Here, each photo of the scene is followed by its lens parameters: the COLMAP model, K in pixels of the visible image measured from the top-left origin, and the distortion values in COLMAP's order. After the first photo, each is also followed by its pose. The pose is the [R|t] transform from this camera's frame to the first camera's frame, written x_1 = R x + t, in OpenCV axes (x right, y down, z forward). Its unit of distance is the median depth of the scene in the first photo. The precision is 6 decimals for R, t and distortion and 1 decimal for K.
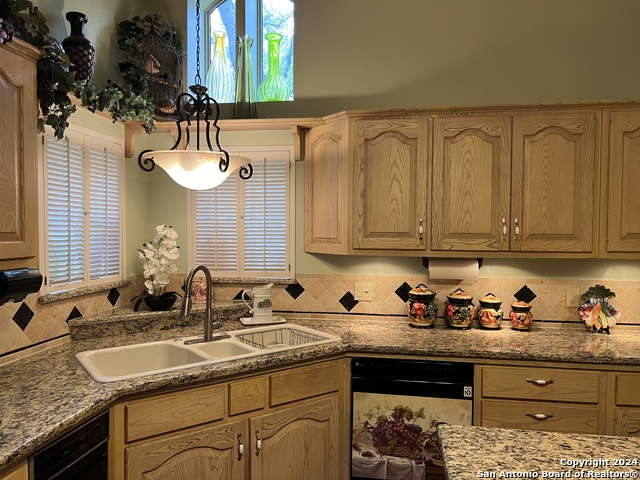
lens RADIAL K [[481.9, 0, 320.3], [0, 481.9, 240.3], [0, 0, 1]] dist [0.061409, -0.078752]
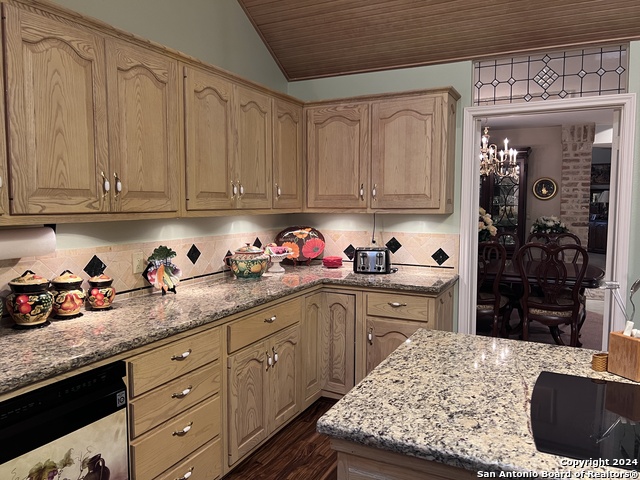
lens RADIAL K [[481.9, 0, 324.4], [0, 481.9, 242.4], [0, 0, 1]] dist [0.061409, -0.078752]
pose [[0.298578, -0.085244, 0.950571, -0.269241], [0.025111, 0.996360, 0.081462, 0.015212], [-0.954055, -0.000453, 0.299632, 0.428379]]
